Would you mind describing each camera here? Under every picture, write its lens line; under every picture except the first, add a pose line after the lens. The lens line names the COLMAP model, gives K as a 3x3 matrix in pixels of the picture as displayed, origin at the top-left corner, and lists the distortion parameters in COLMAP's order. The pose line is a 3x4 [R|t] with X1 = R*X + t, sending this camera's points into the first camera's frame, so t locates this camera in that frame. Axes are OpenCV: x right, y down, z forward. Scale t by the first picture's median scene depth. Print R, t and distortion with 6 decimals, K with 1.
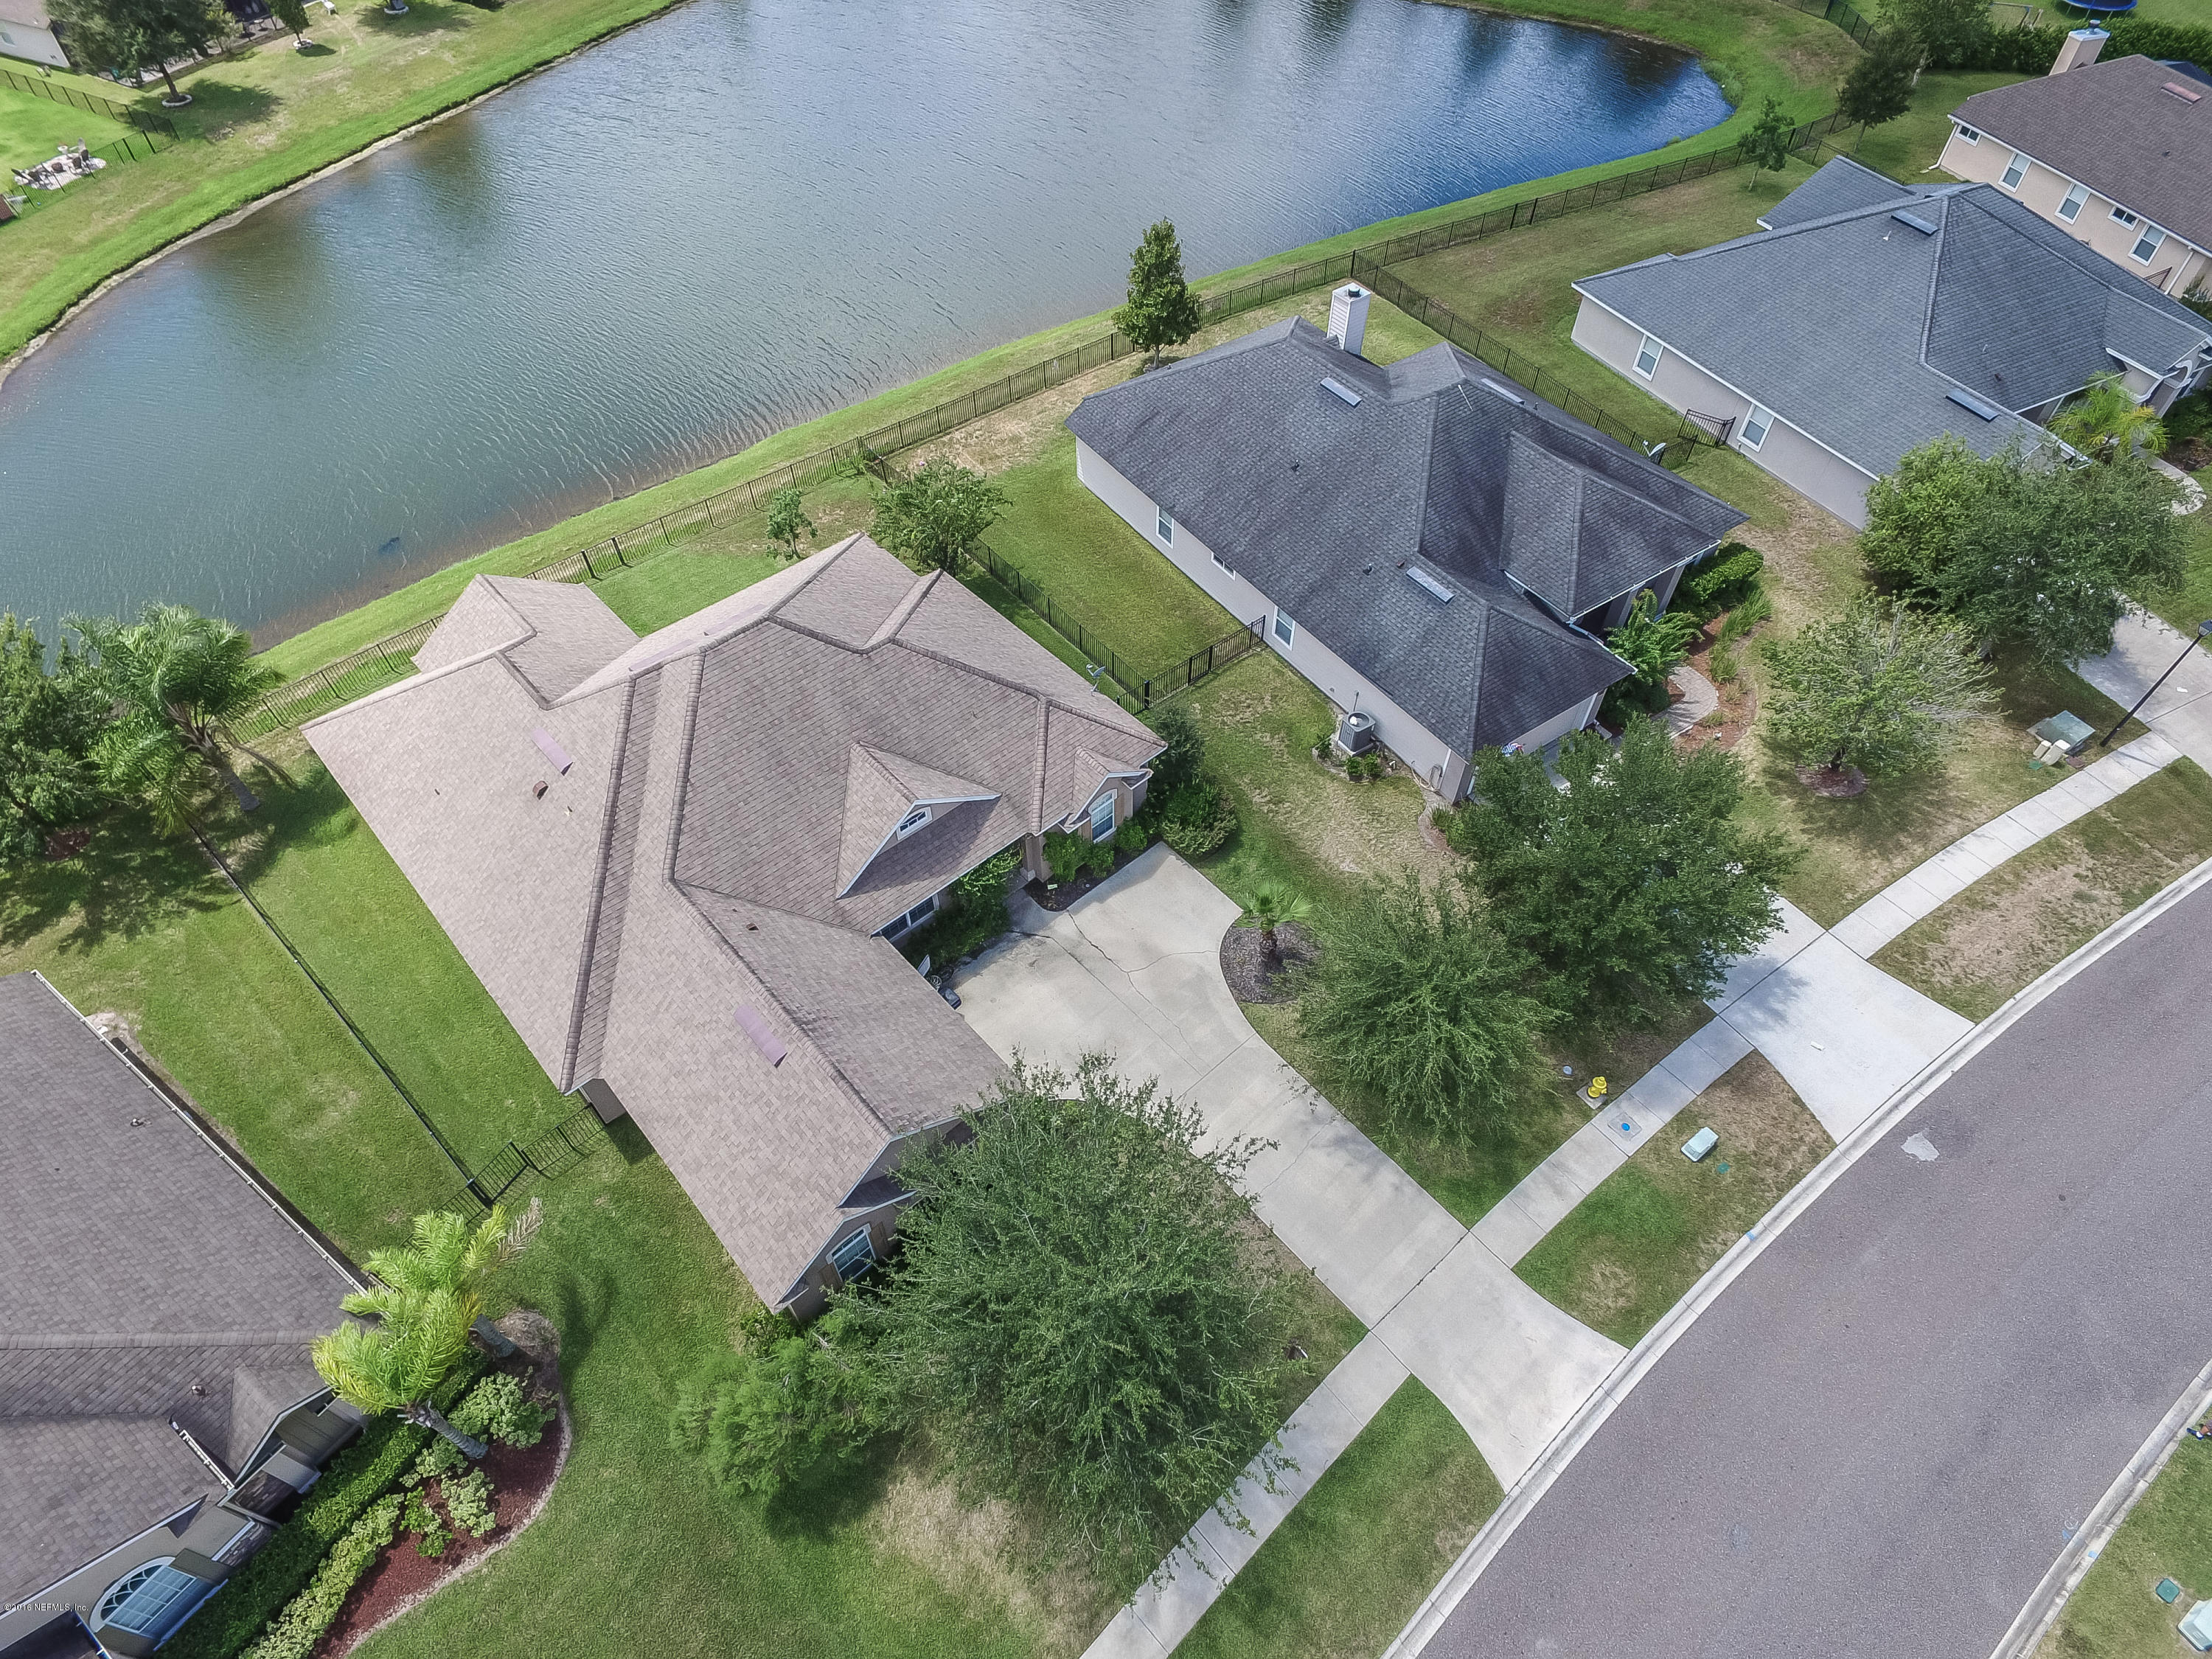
lens RADIAL K [[1257.5, 0, 1106.0], [0, 1257.5, 829.5], [0, 0, 1]] dist [0.143056, -0.095966]
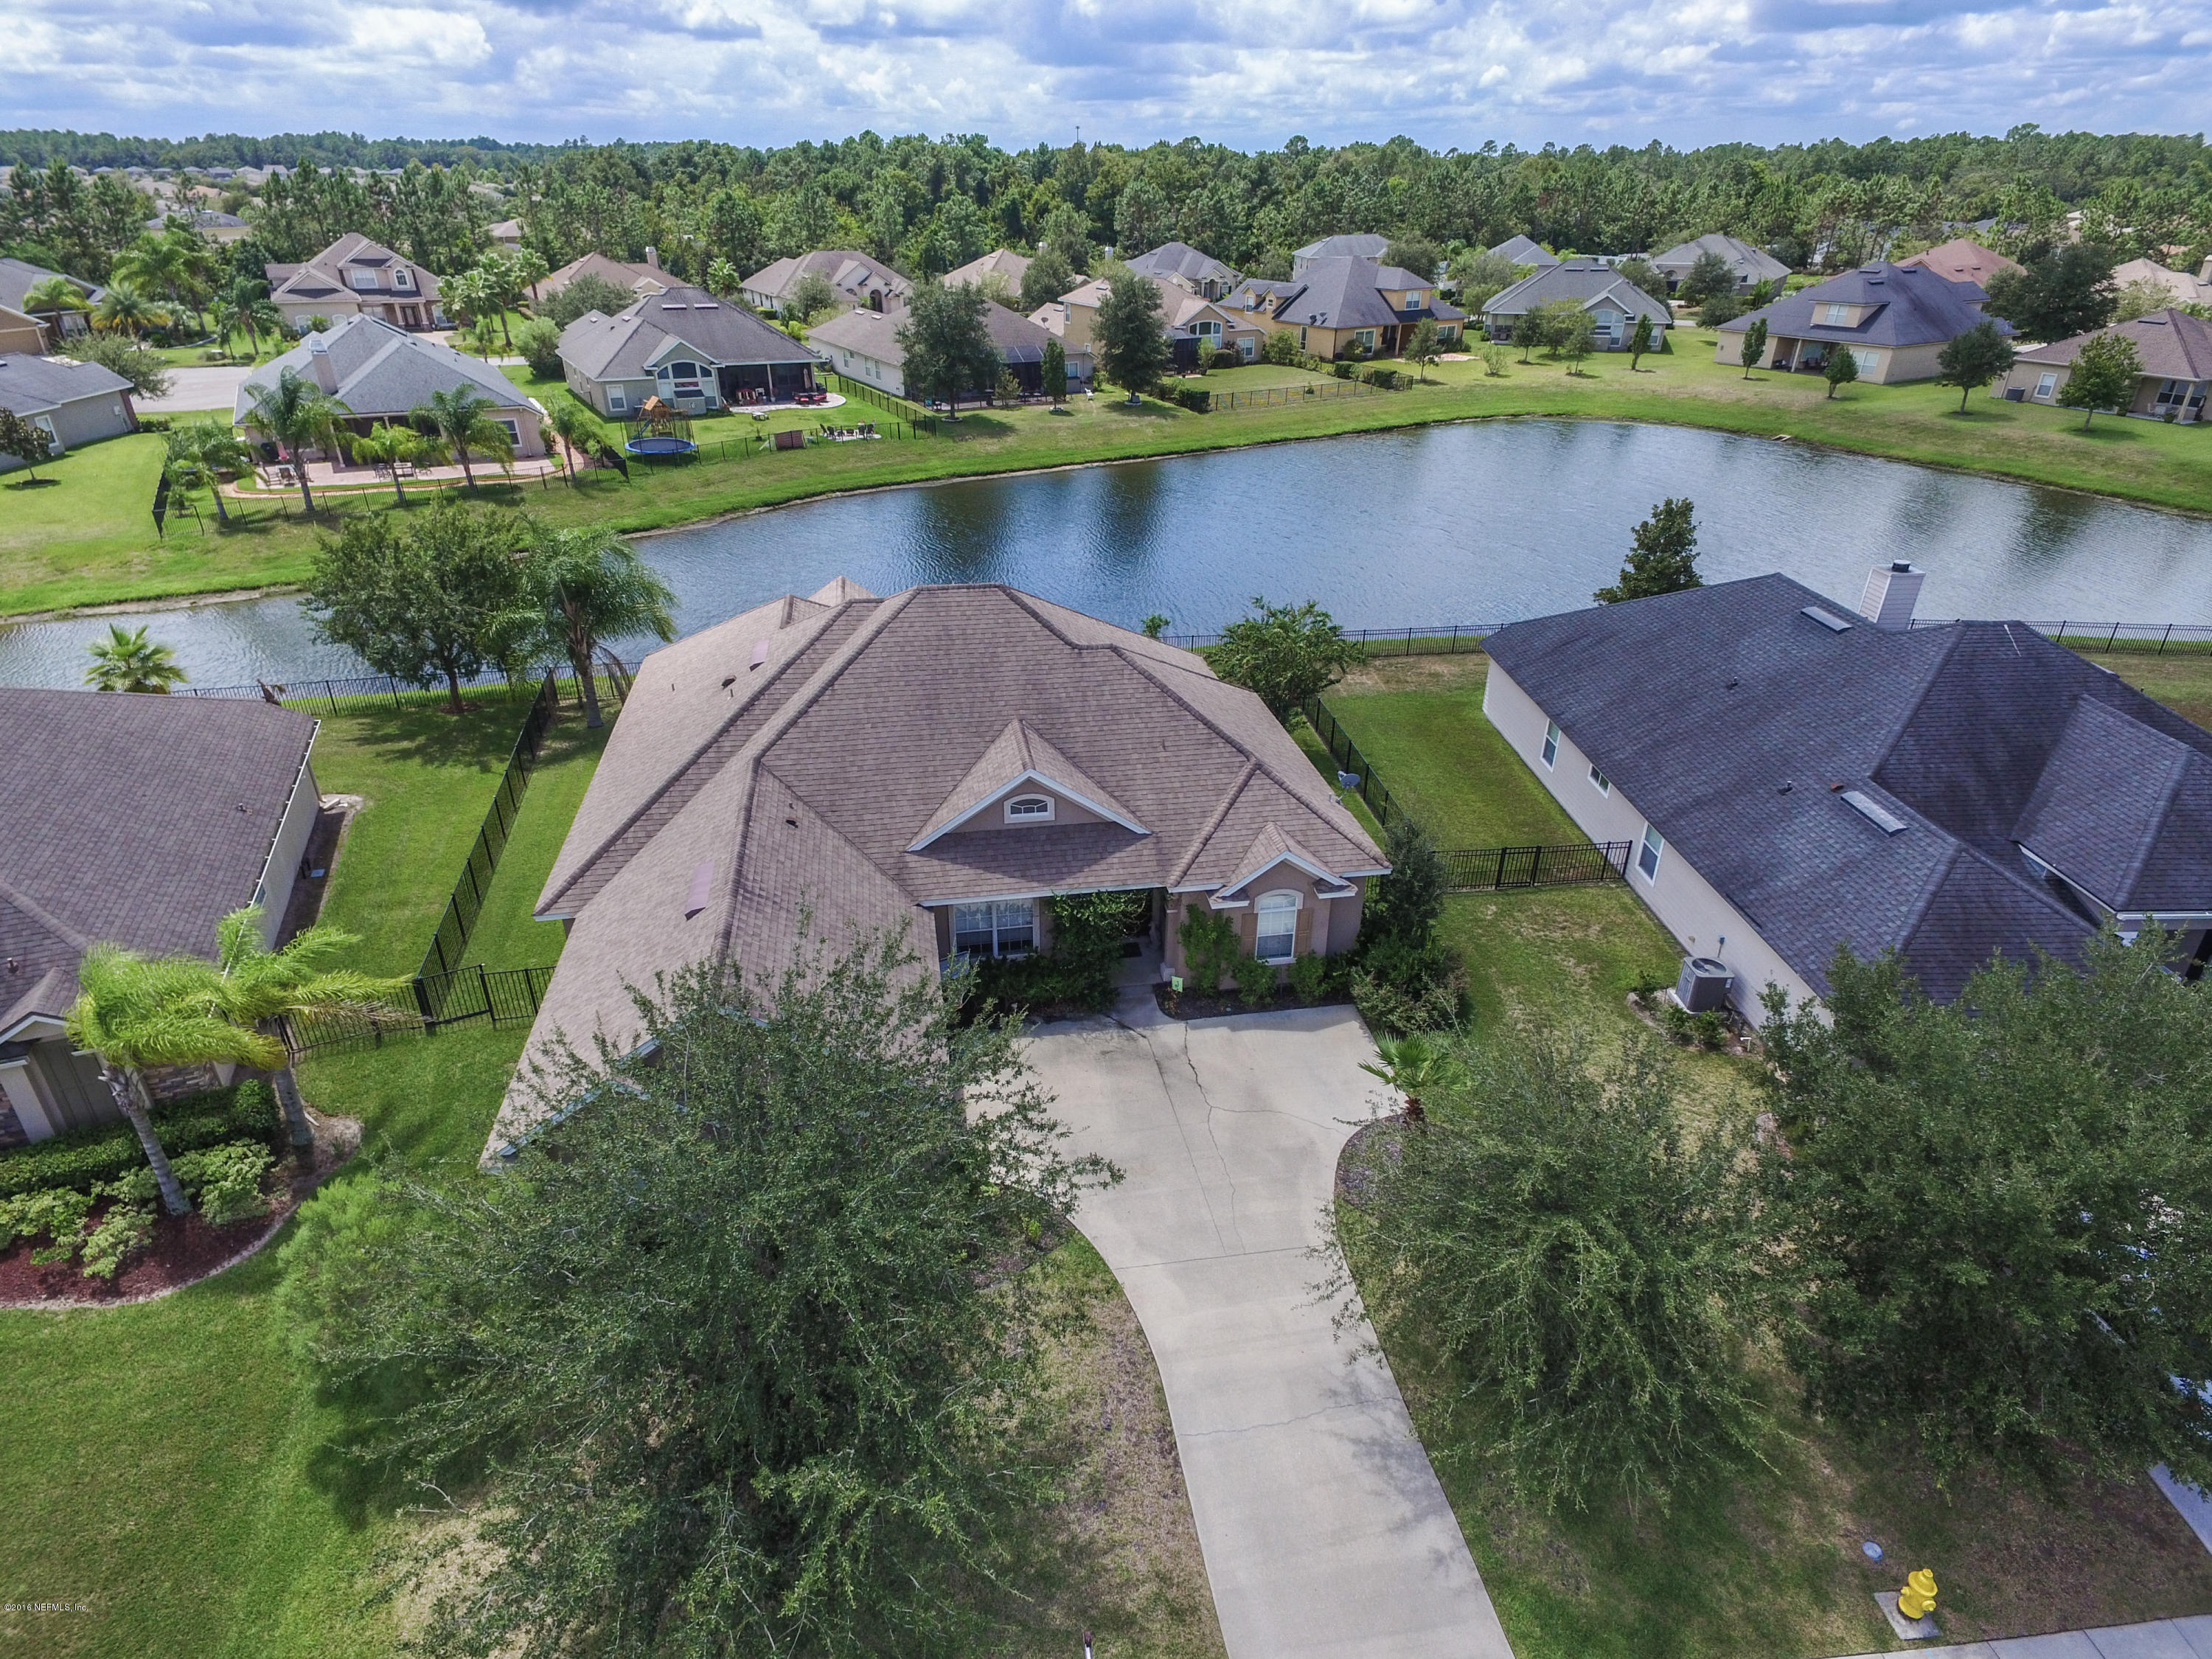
lens RADIAL K [[1257.5, 0, 1106.0], [0, 1257.5, 829.5], [0, 0, 1]] dist [0.143056, -0.095966]
pose [[0.848217, 0.251072, -0.466360, 0.275666], [-0.411735, 0.866443, -0.282402, 0.216058], [0.333171, 0.431555, 0.838306, 0.328720]]
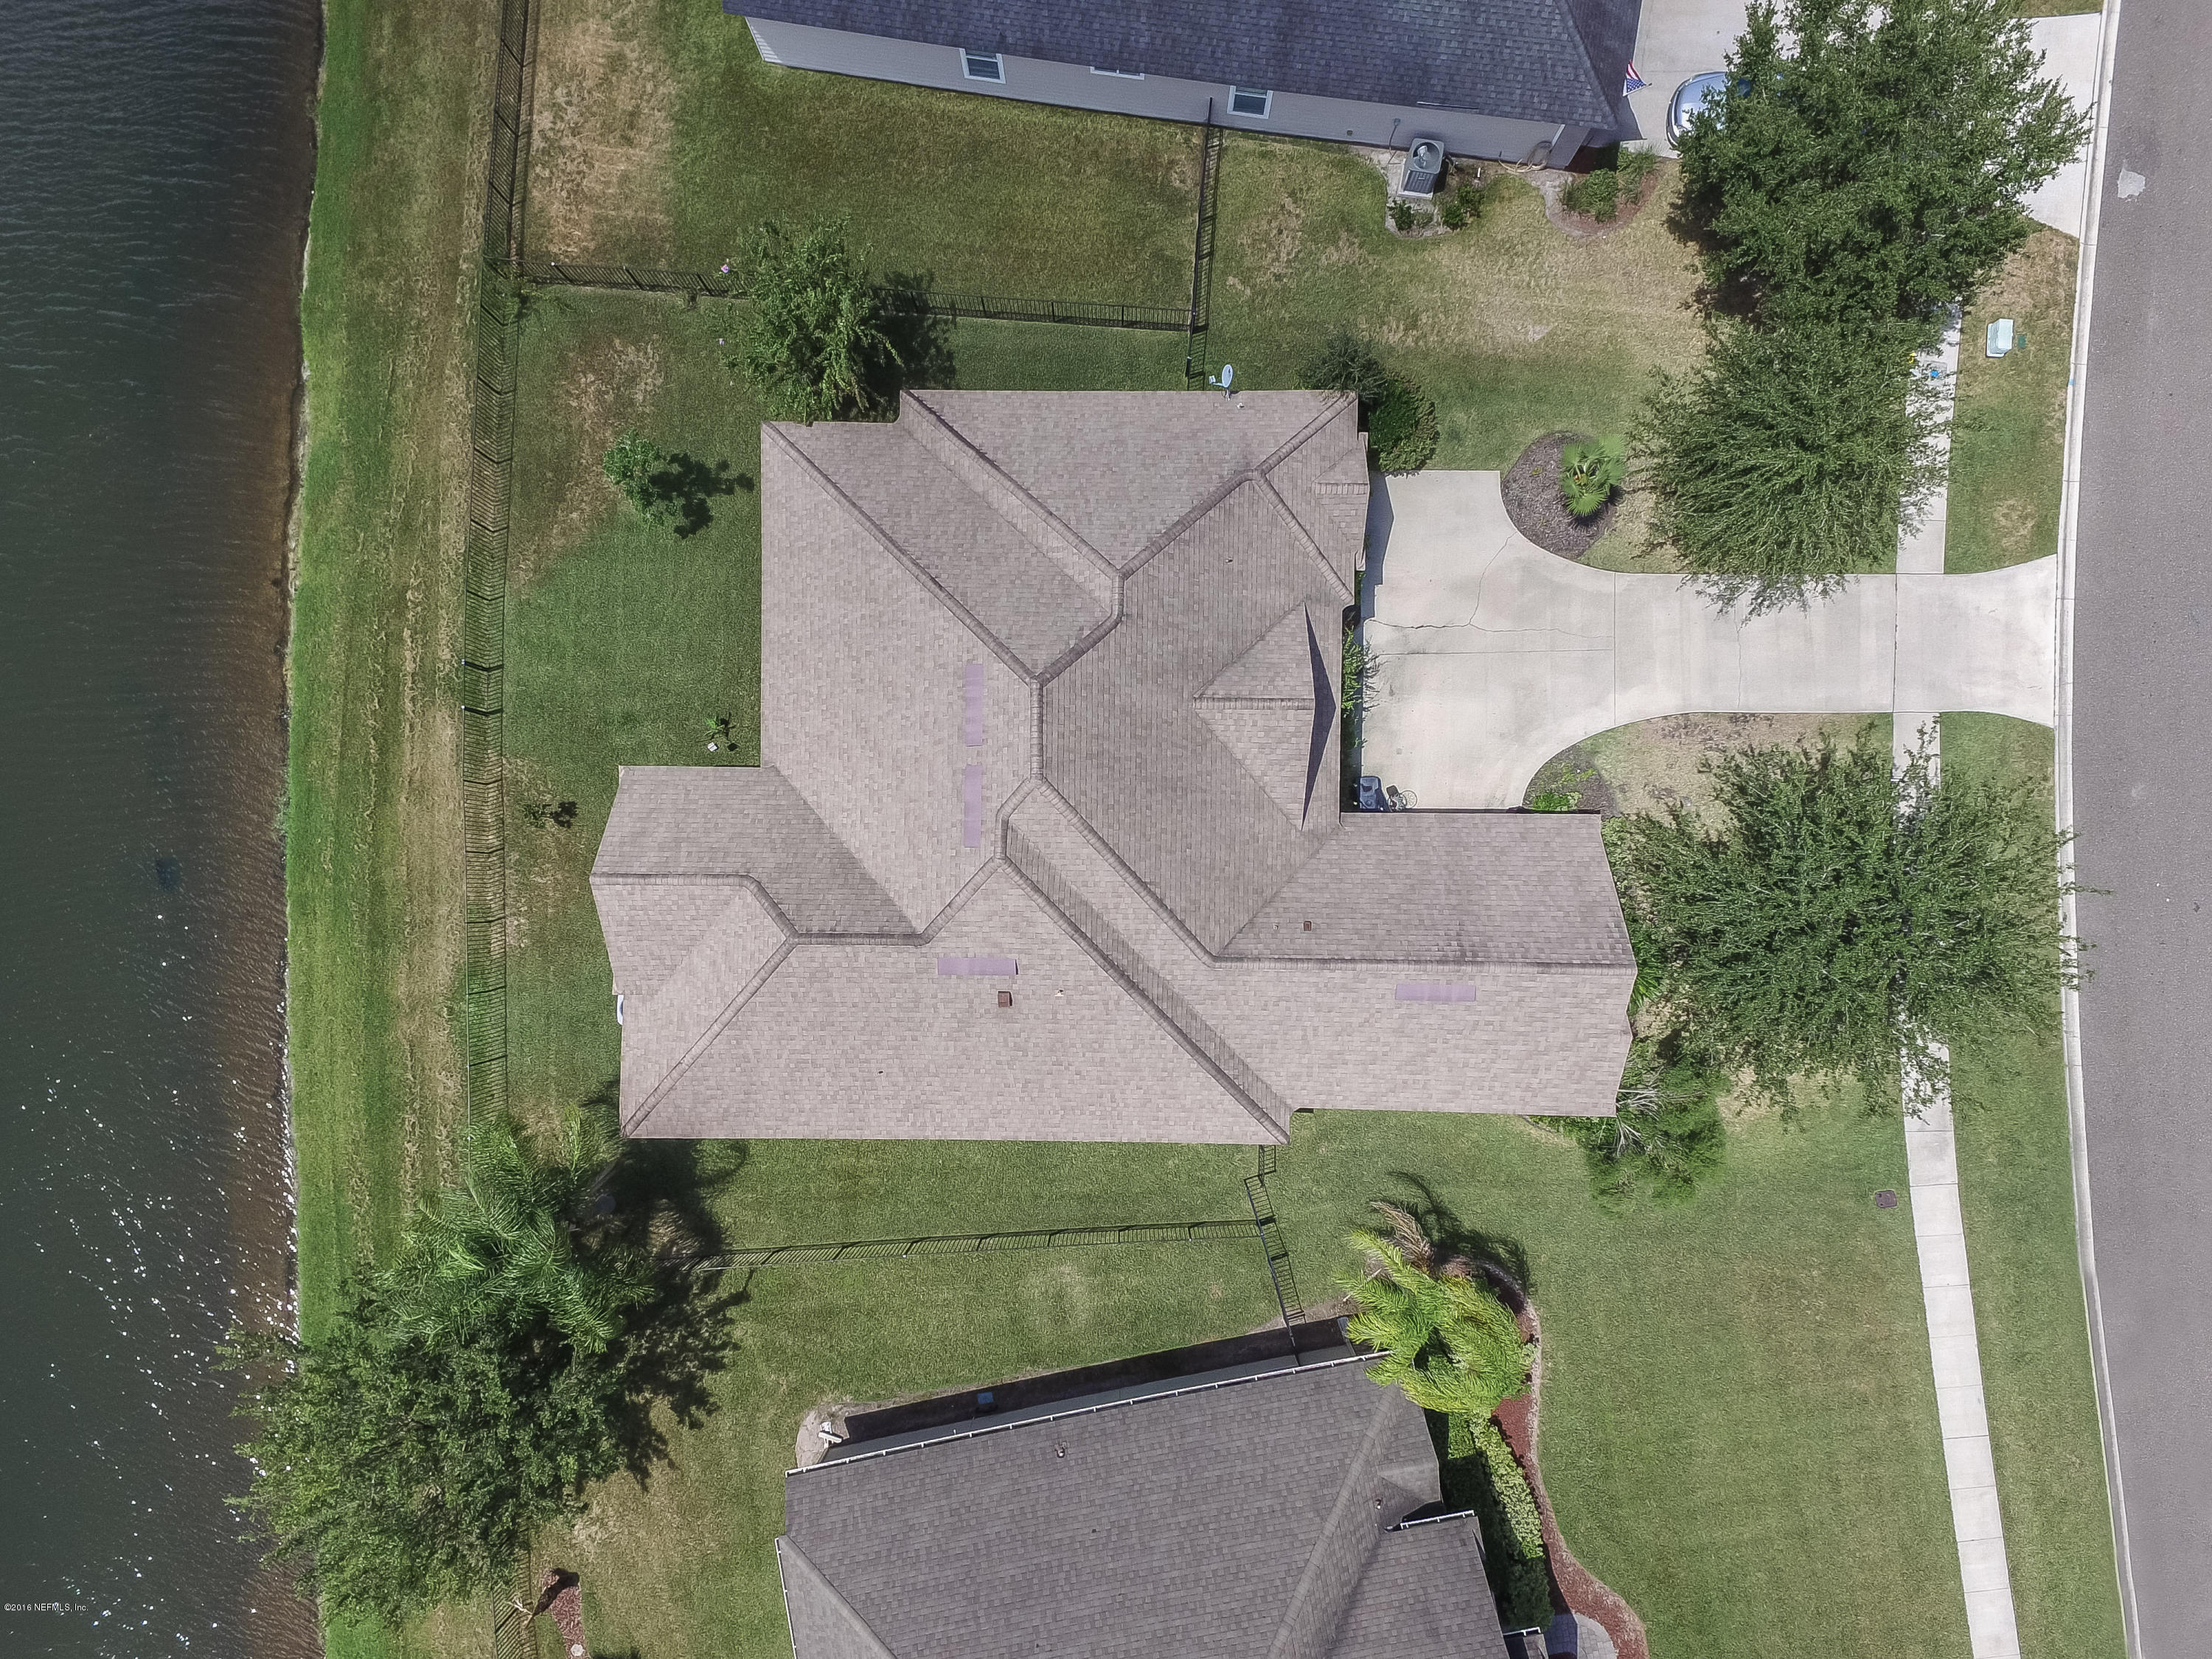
lens RADIAL K [[1292.9, 0, 1102.0], [0, 1292.9, 874.7], [0, 0, 1]] dist [0.148959, -0.101380]
pose [[0.675770, -0.736914, 0.017114, -0.340387], [0.567476, 0.534928, 0.625958, -0.584555], [-0.470431, -0.413292, 0.779669, 0.305968]]
